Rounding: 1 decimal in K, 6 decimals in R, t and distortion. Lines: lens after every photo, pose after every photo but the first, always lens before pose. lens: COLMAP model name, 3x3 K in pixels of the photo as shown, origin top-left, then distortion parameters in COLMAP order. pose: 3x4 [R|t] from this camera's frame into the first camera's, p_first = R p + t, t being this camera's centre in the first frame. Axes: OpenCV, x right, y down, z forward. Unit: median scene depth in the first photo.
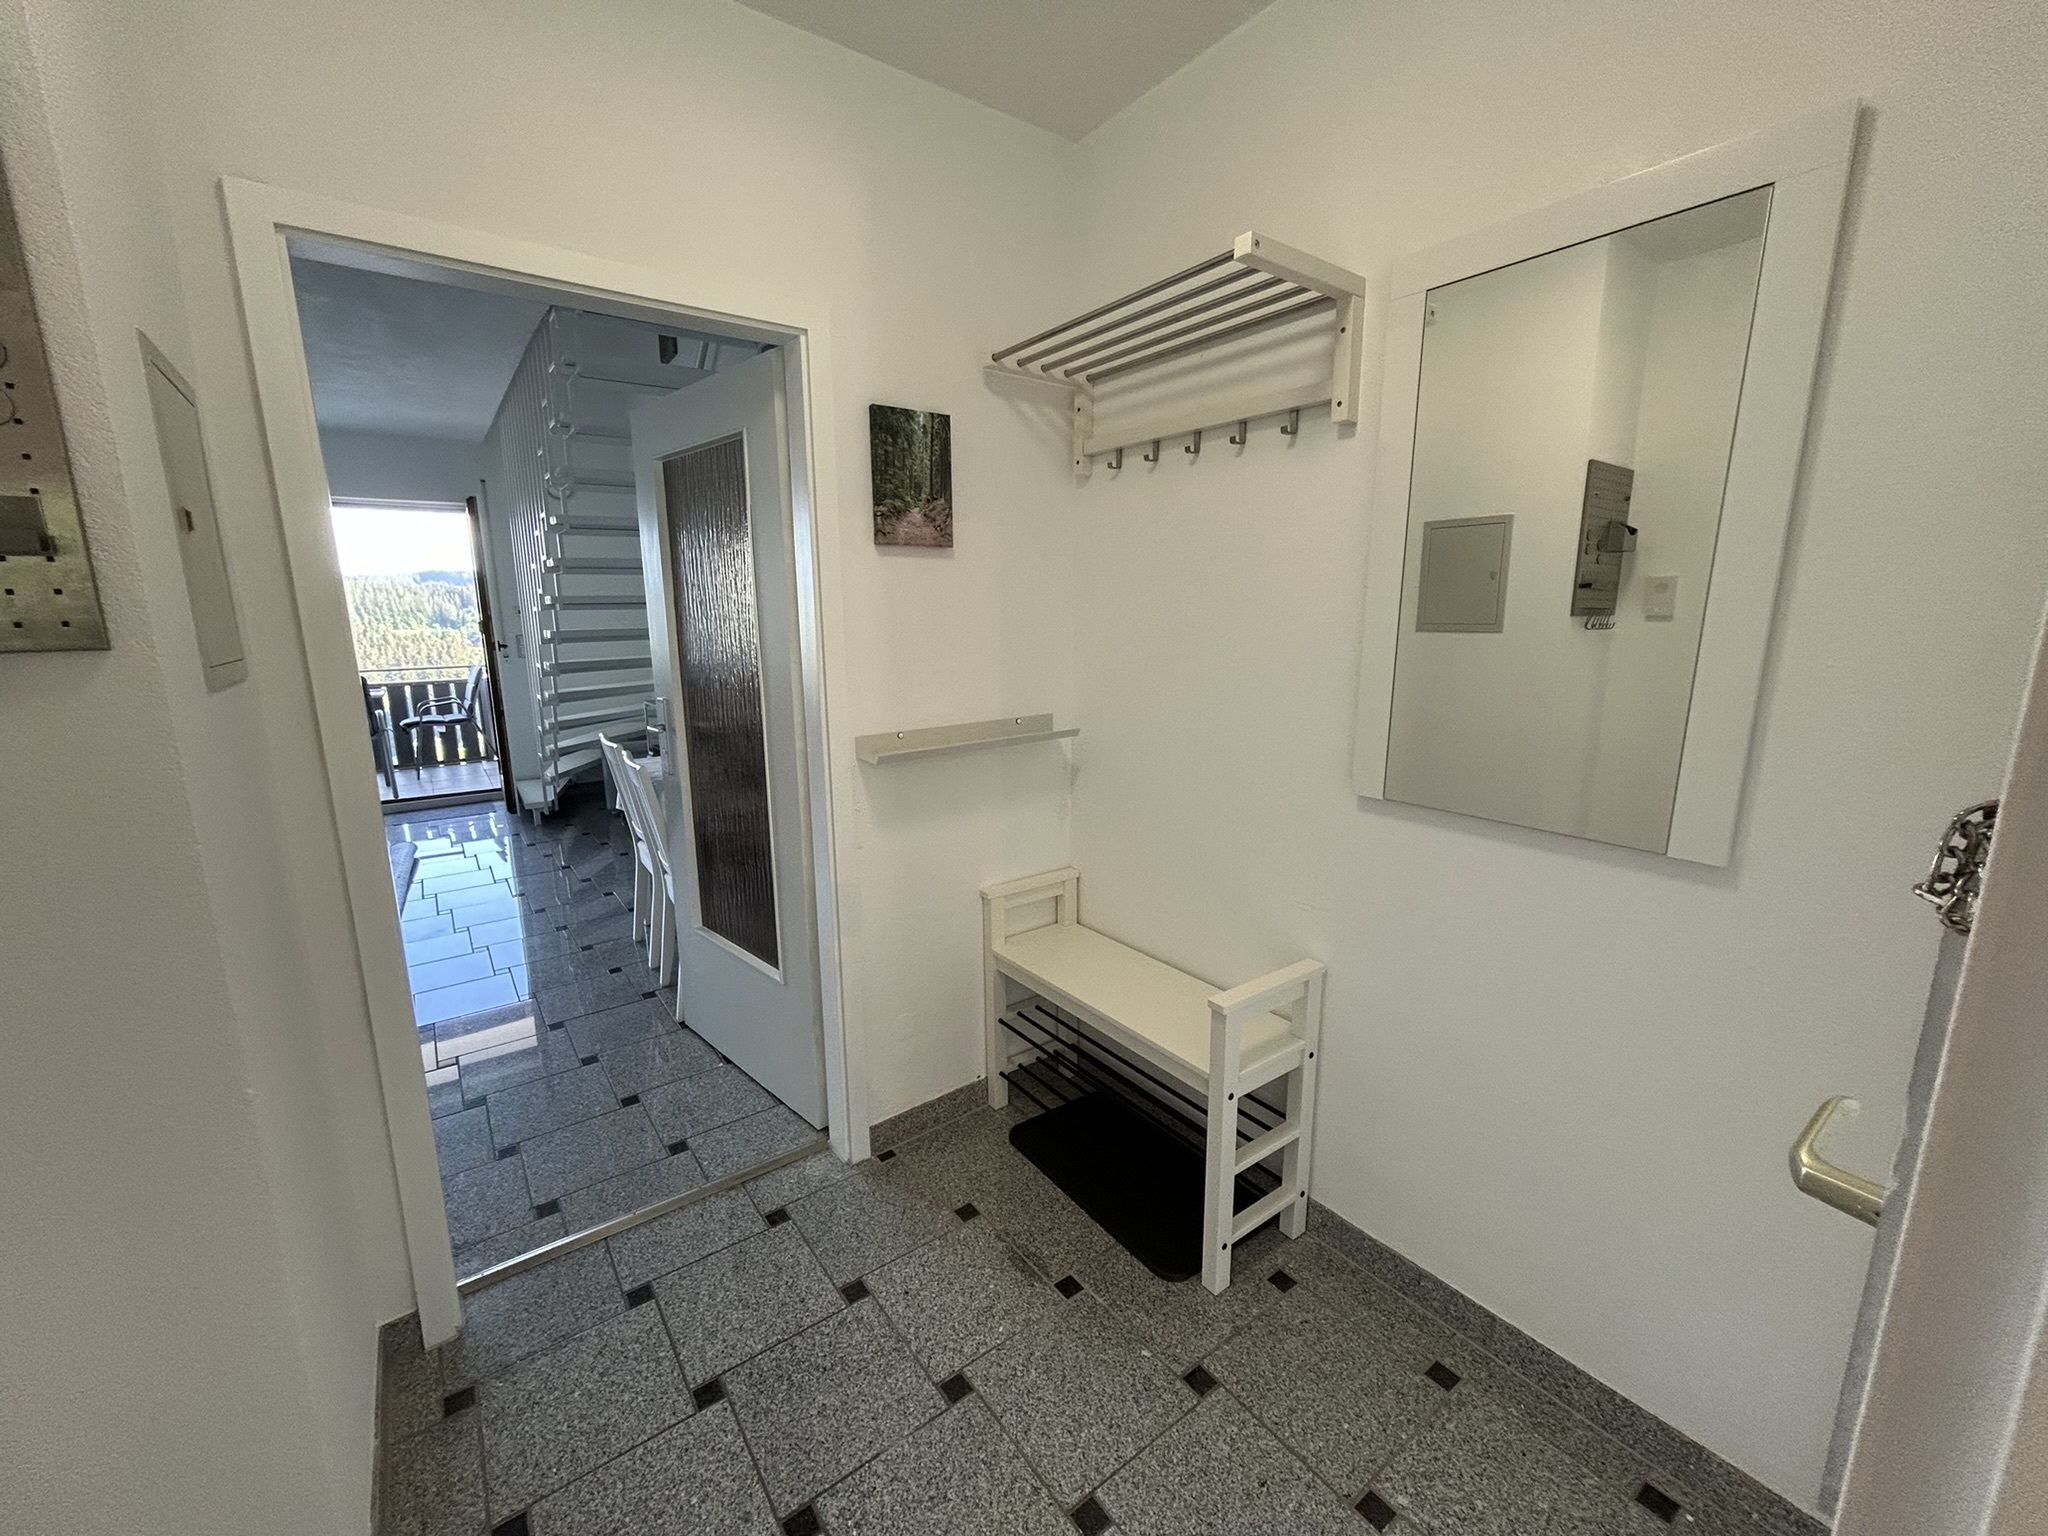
lens RADIAL K [[828.6, 0, 1024.3], [0, 828.6, 767.3], [0, 0, 1]] dist [0.001145, 0.000227]
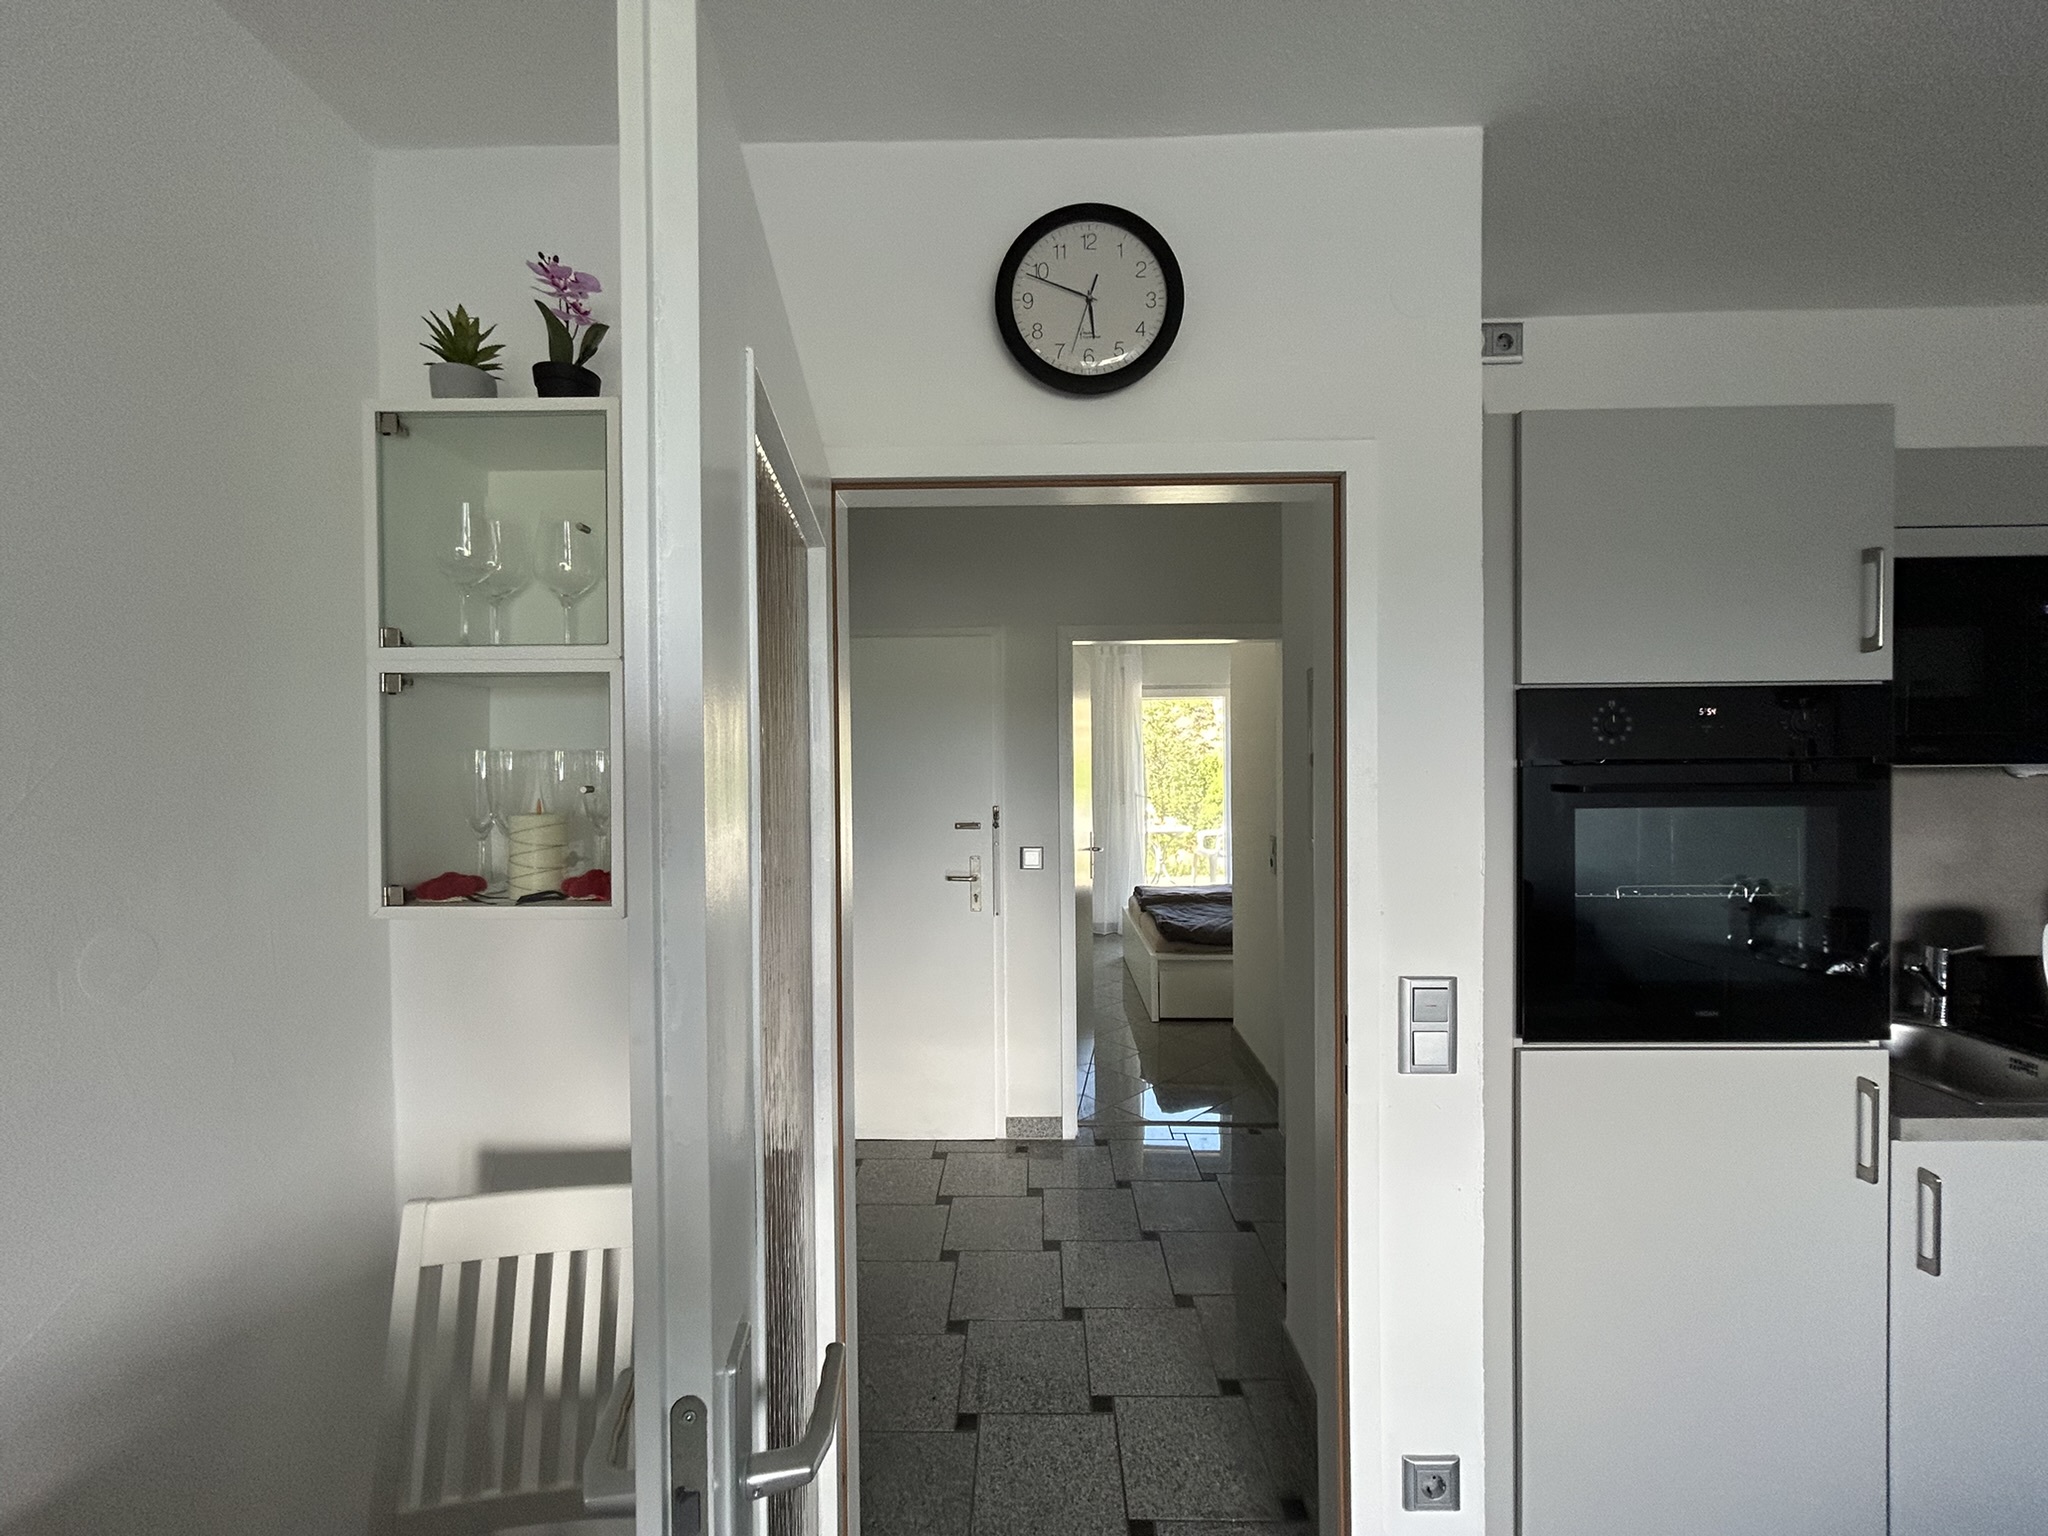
lens RADIAL K [[828.6, 0, 1020.3], [0, 828.6, 774.5], [0, 0, 1]] dist [0.001145, 0.000227]
pose [[-0.797171, 0.005883, 0.603725, -0.993699], [0.130646, 0.977942, 0.162978, -0.403235], [-0.589449, 0.208796, -0.780355, 1.753009]]
